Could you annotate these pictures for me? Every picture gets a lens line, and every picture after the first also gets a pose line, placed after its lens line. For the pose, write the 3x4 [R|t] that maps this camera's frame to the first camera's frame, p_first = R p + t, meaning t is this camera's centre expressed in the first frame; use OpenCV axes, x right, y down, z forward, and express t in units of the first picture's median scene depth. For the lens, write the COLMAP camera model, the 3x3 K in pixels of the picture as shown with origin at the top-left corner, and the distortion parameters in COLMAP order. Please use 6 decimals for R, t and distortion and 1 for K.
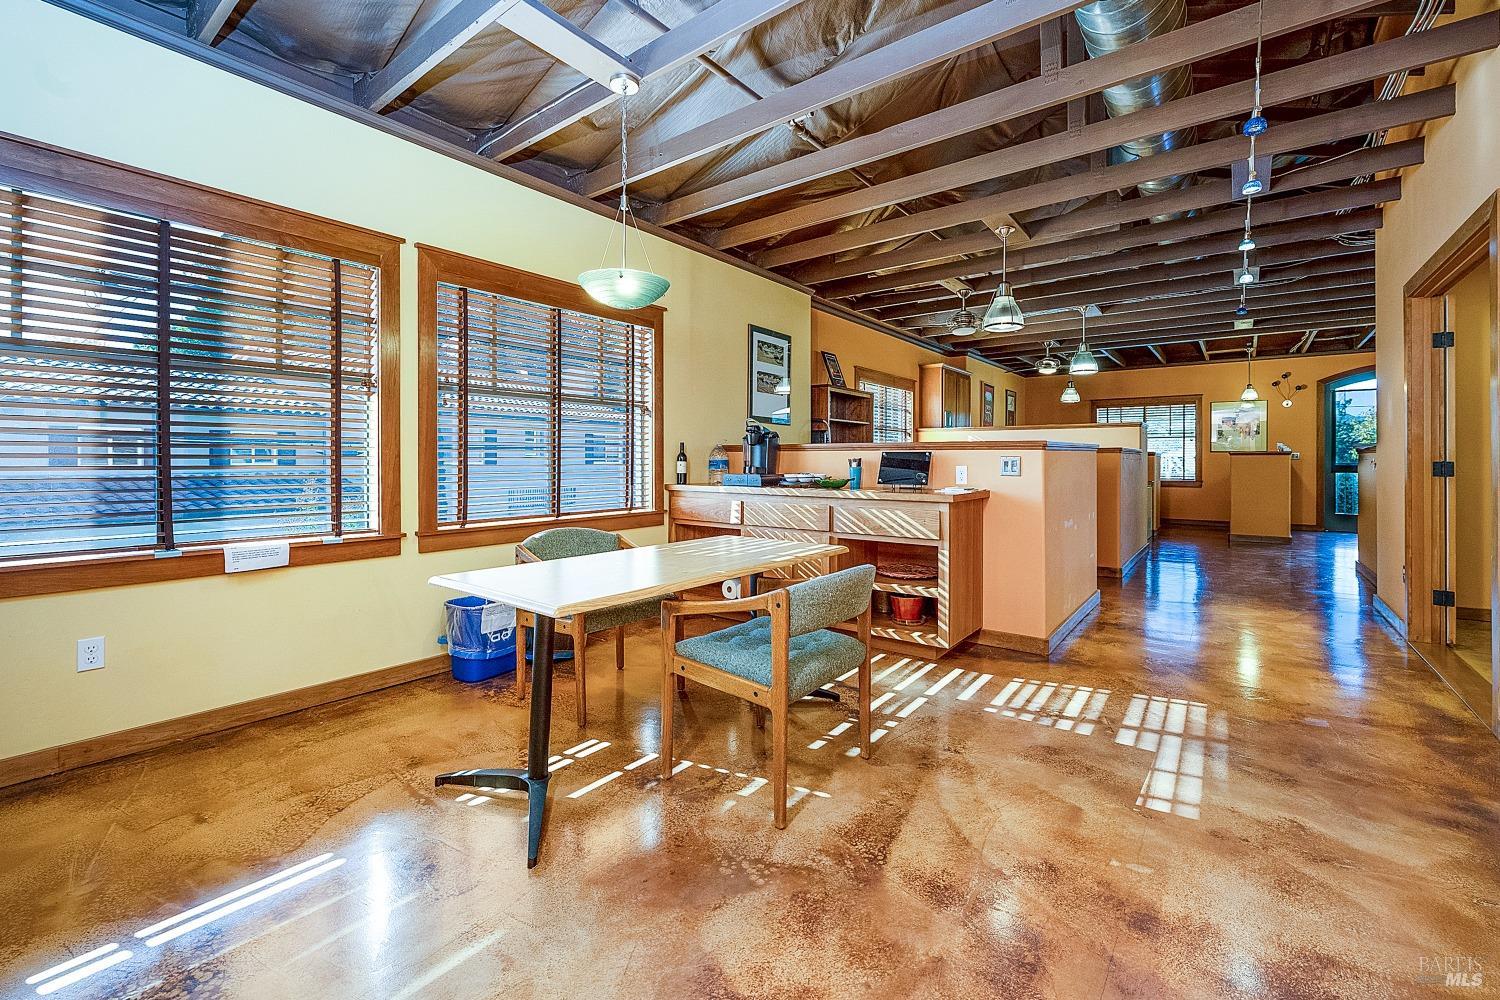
lens RADIAL K [[612.4, 0, 764.5], [0, 612.4, 483.0], [0, 0, 1]] dist [-0.019274, -0.000321]
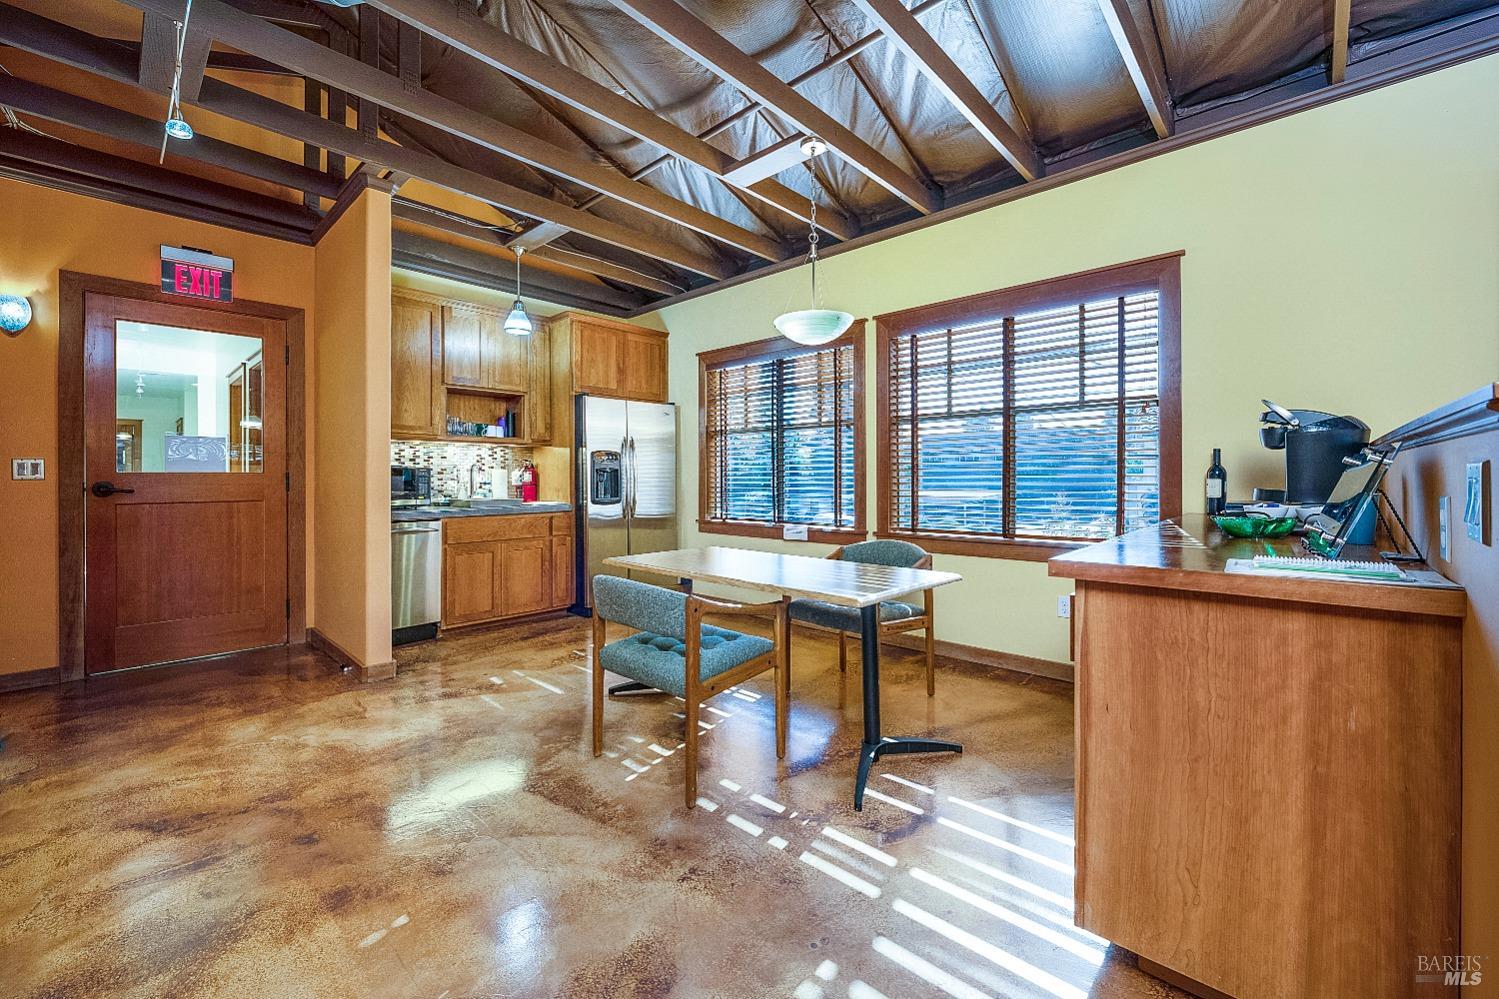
lens RADIAL K [[612.0, 0, 764.0], [0, 612.0, 482.5], [0, 0, 1]] dist [-0.019274, -0.000321]
pose [[-0.098277, 0.001863, -0.995157, 0.844479], [-0.034346, 0.999396, 0.005263, -0.030023], [0.994566, 0.034697, -0.098154, 0.951188]]
